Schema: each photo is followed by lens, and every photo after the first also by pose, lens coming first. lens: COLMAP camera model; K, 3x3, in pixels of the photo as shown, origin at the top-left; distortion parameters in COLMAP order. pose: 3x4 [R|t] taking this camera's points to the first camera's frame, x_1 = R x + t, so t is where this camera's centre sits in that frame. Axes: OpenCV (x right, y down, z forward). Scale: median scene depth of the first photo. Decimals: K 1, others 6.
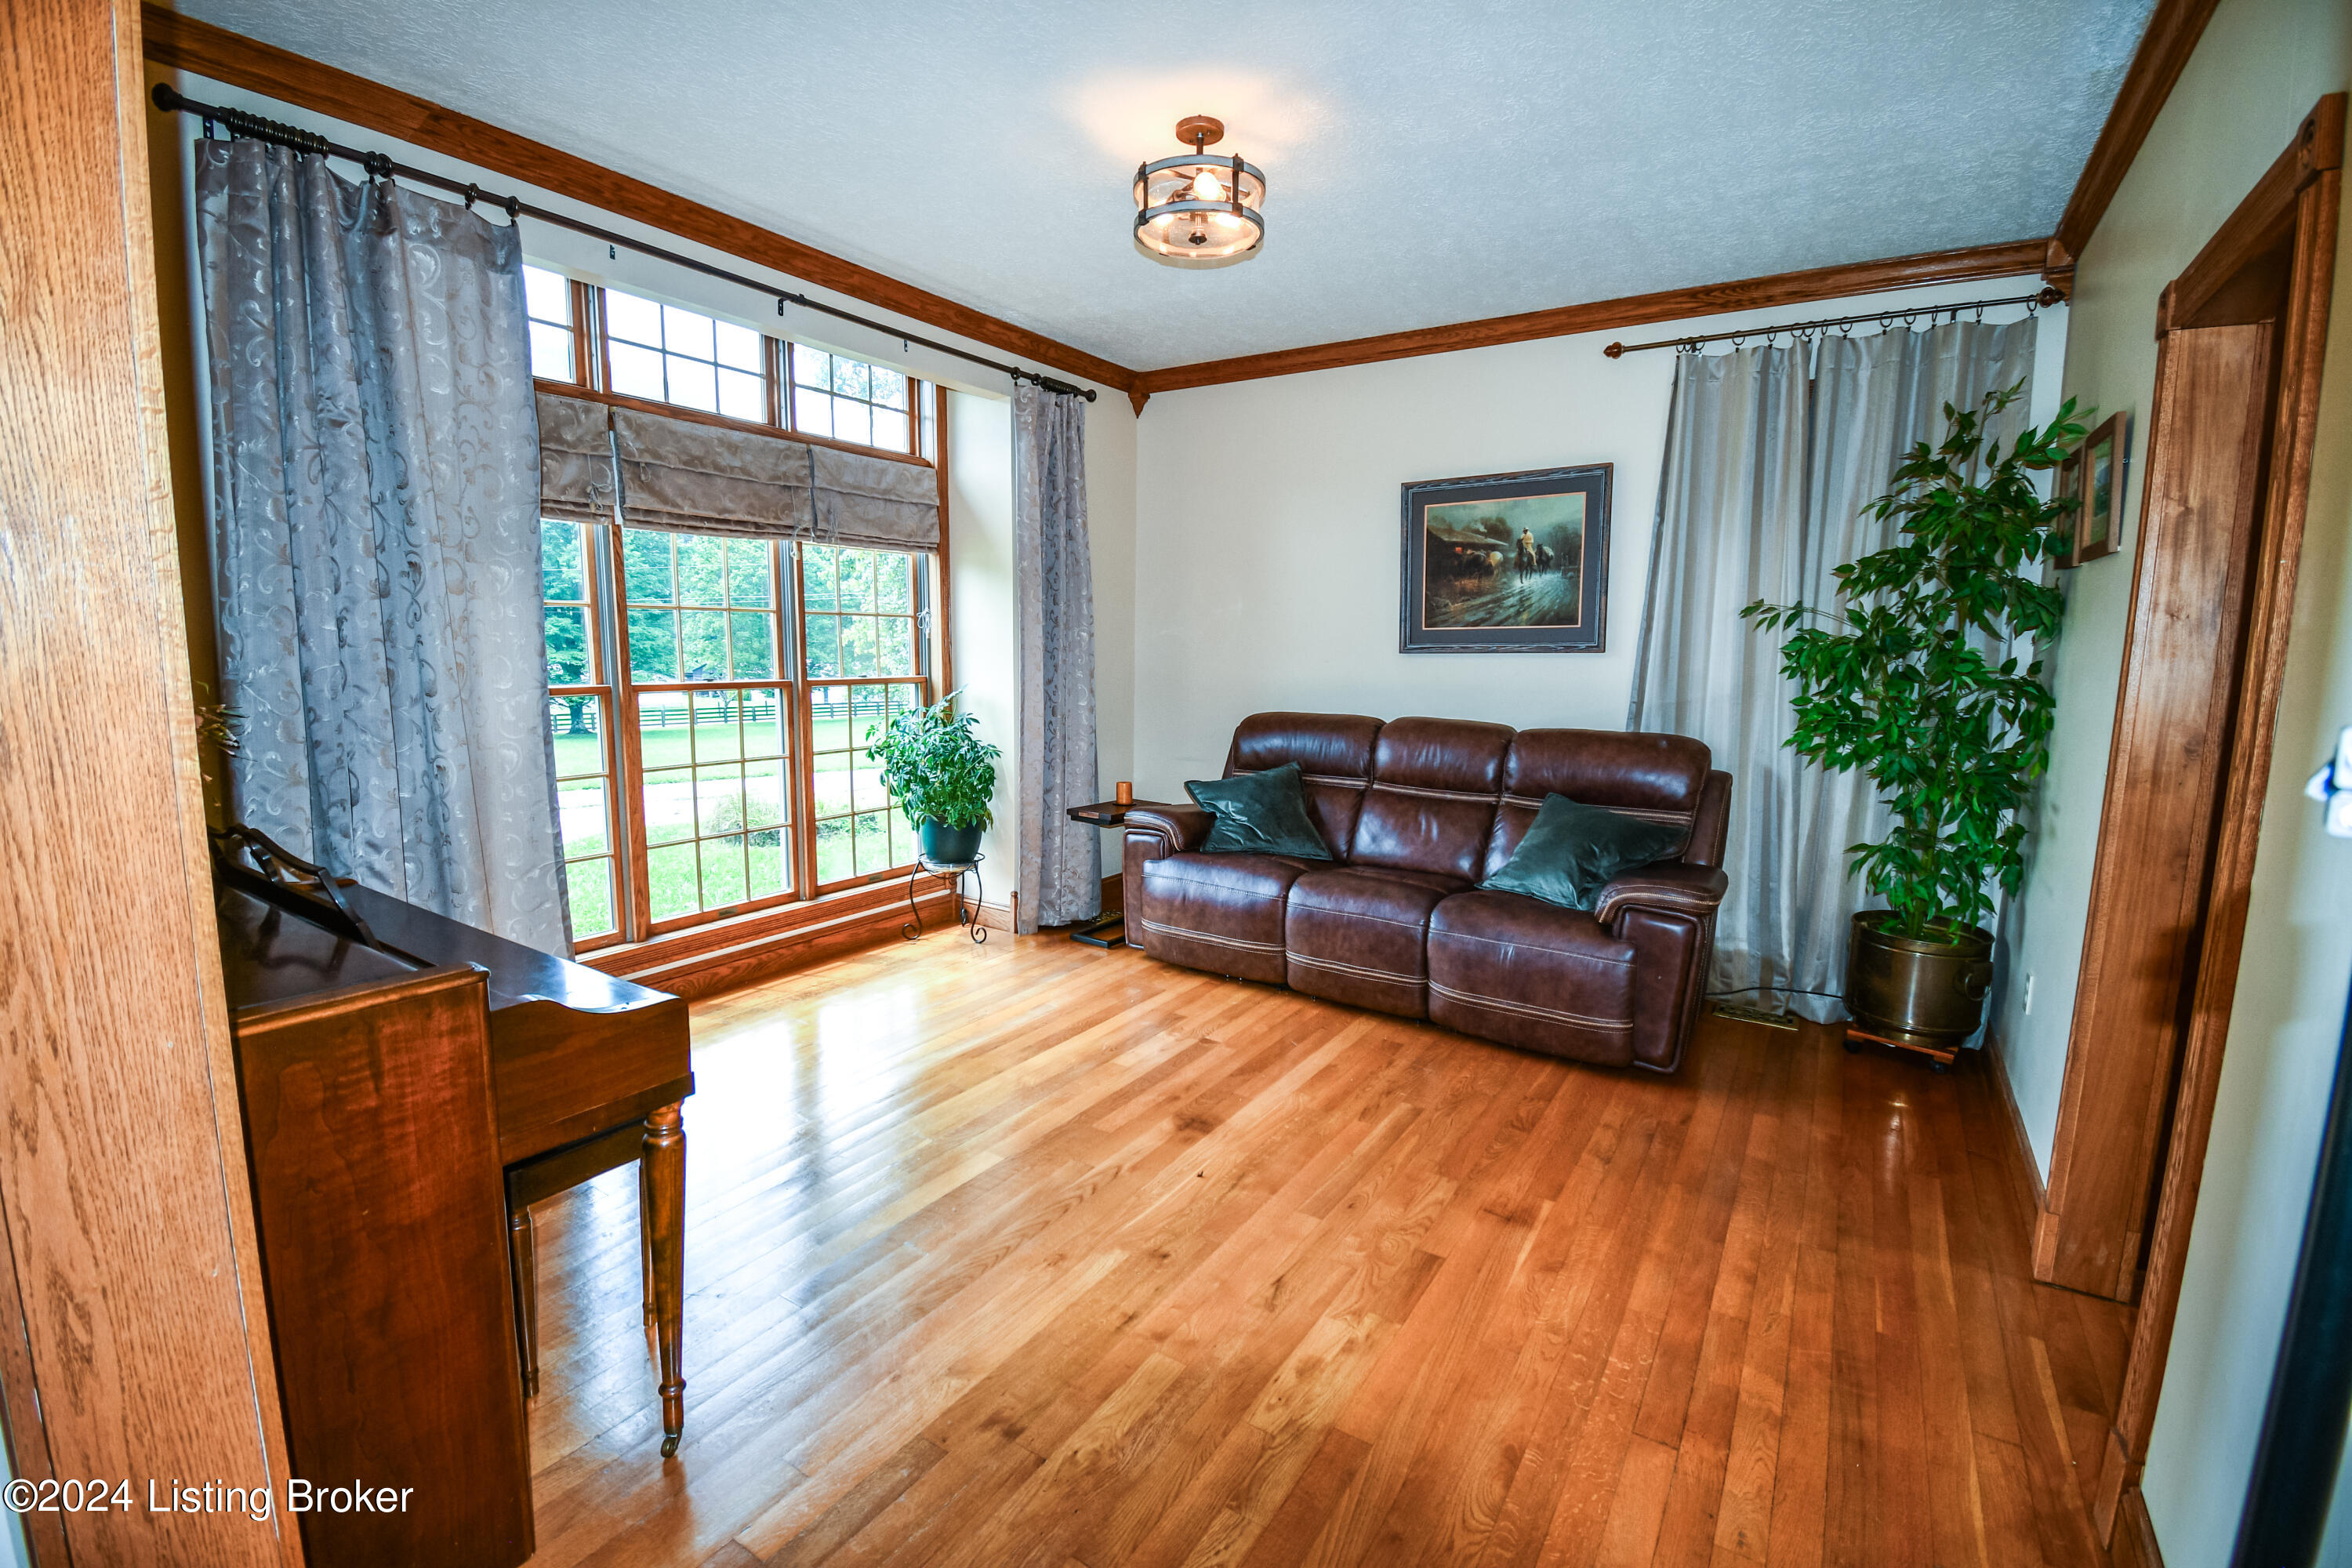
lens RADIAL K [[1036.8, 0, 1174.5], [0, 1036.8, 780.0], [0, 0, 1]] dist [-0.003488, -0.001142]
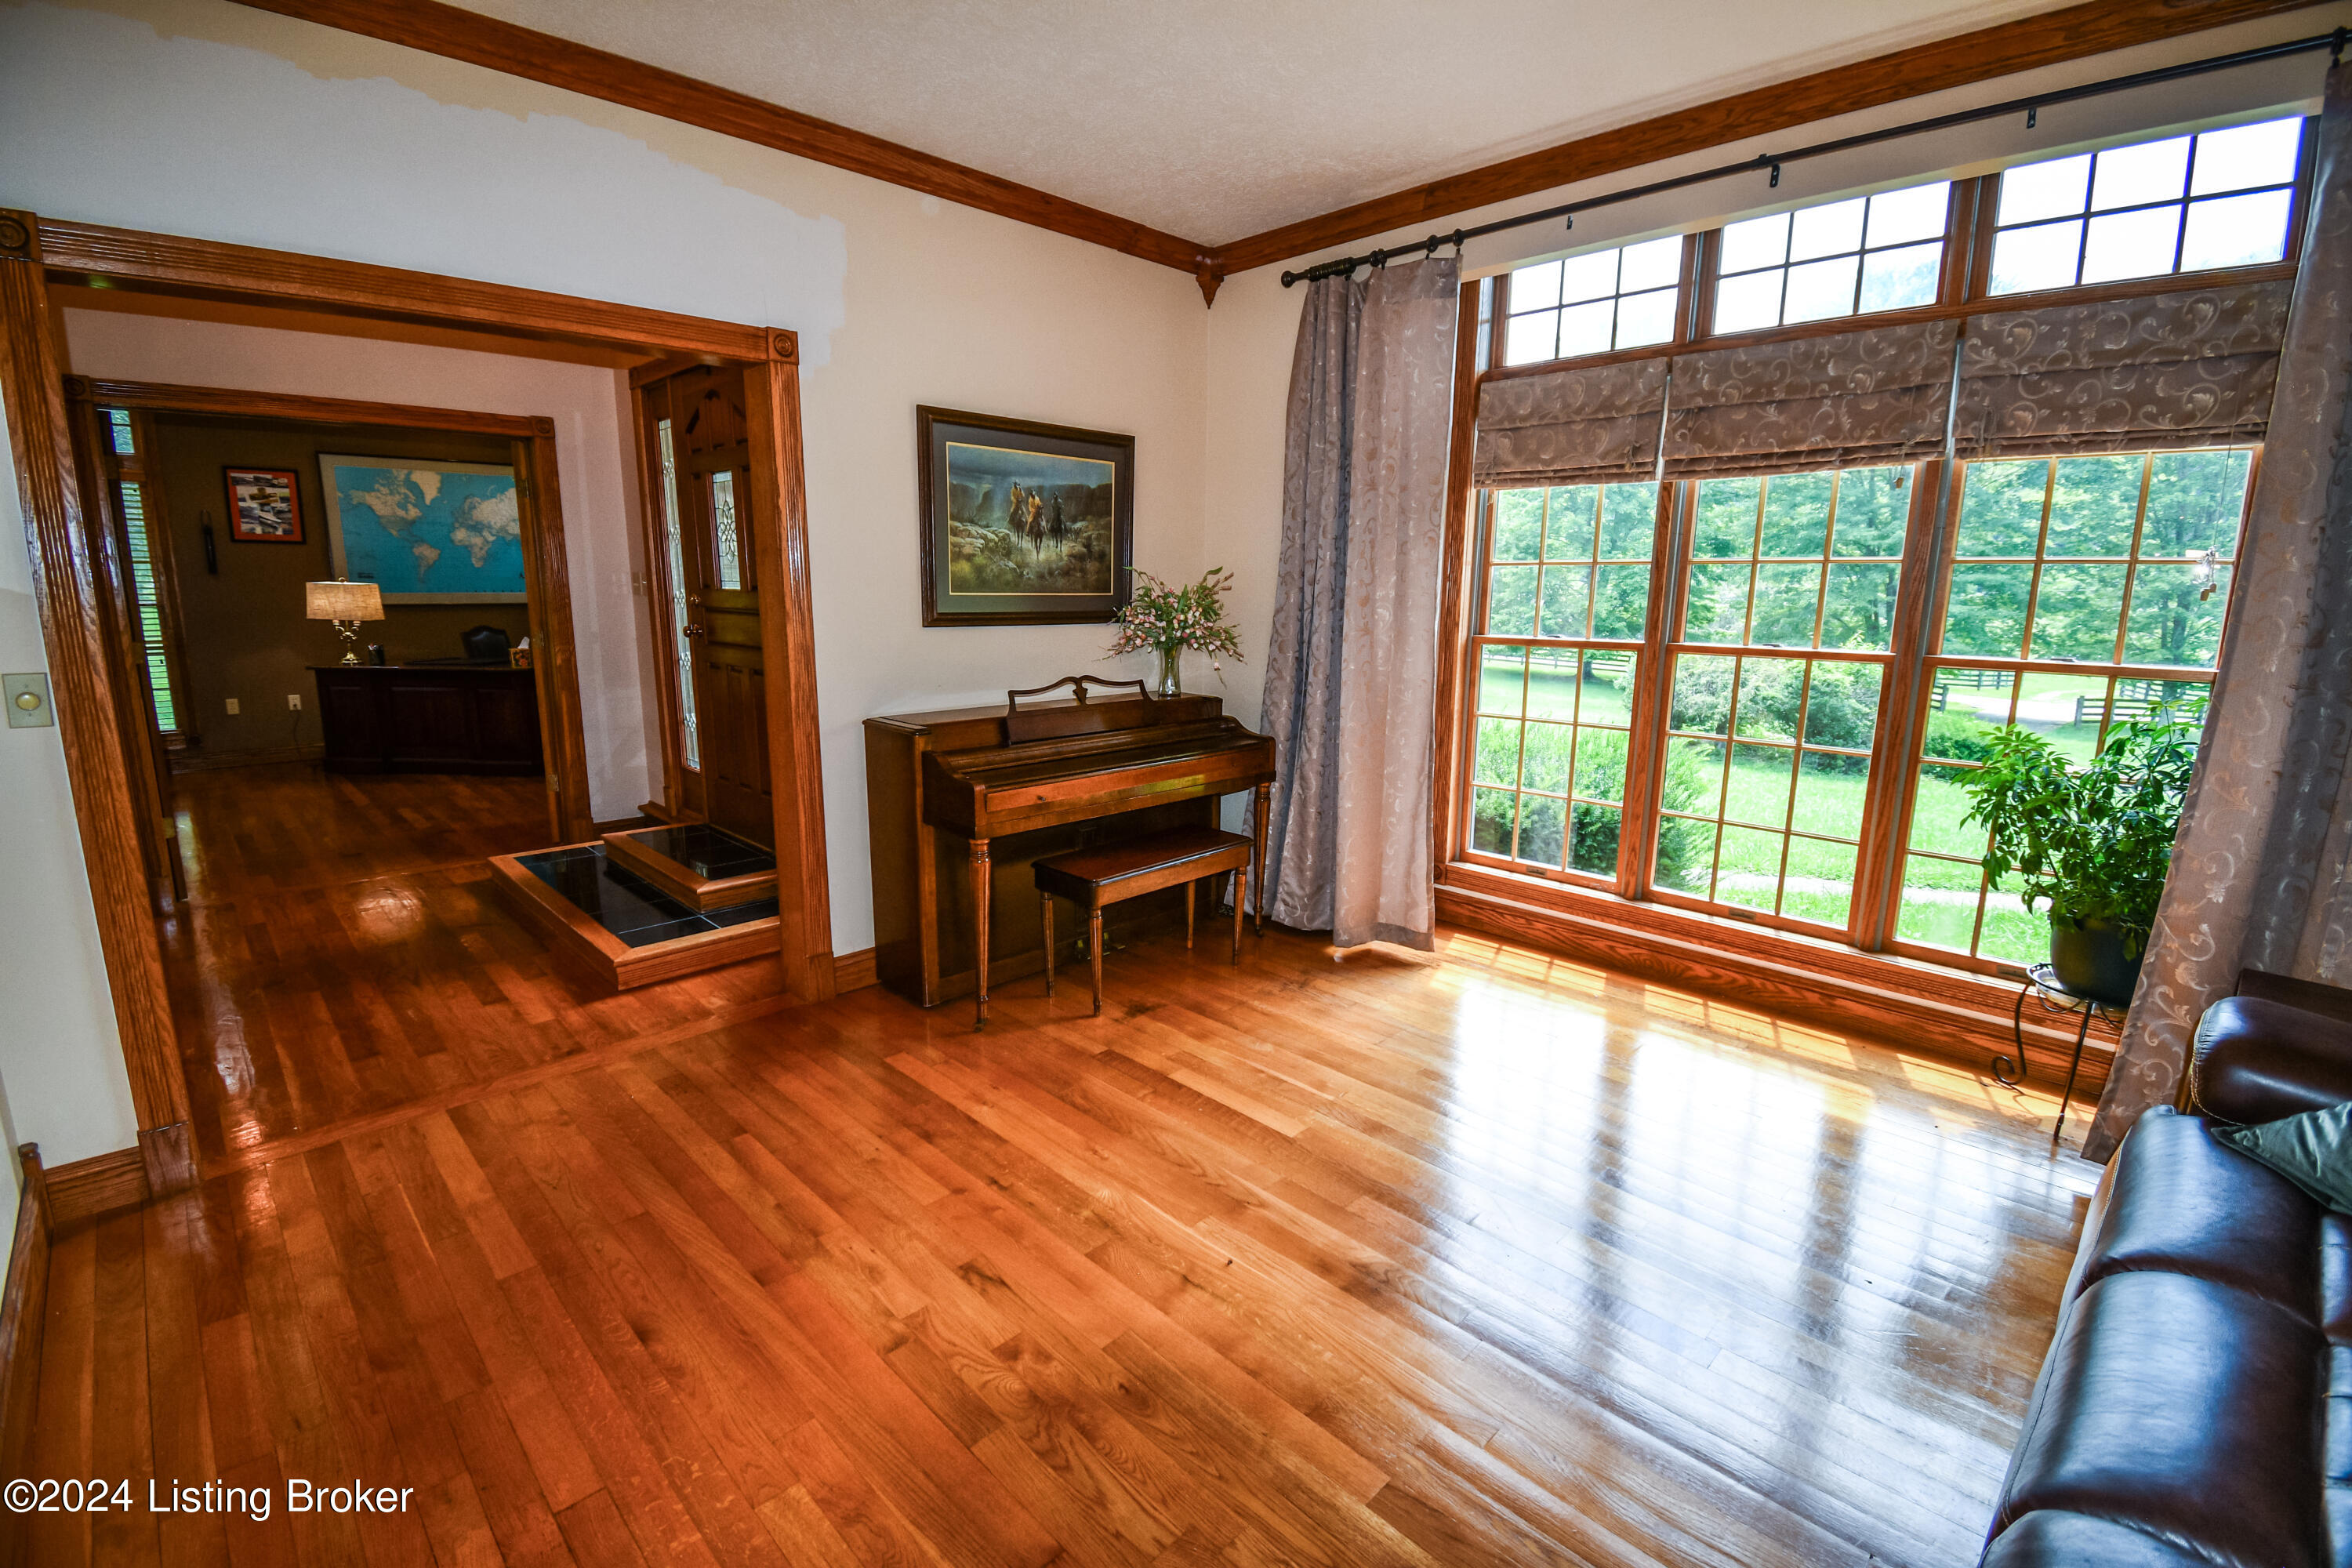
lens RADIAL K [[1036.8, 0, 1174.1], [0, 1036.8, 783.2], [0, 0, 1]] dist [-0.003488, -0.001142]
pose [[-0.216114, 0.172484, -0.961012, 0.547053], [-0.147055, 0.967294, 0.206682, -0.099671], [0.965230, 0.185988, -0.183681, 0.769379]]
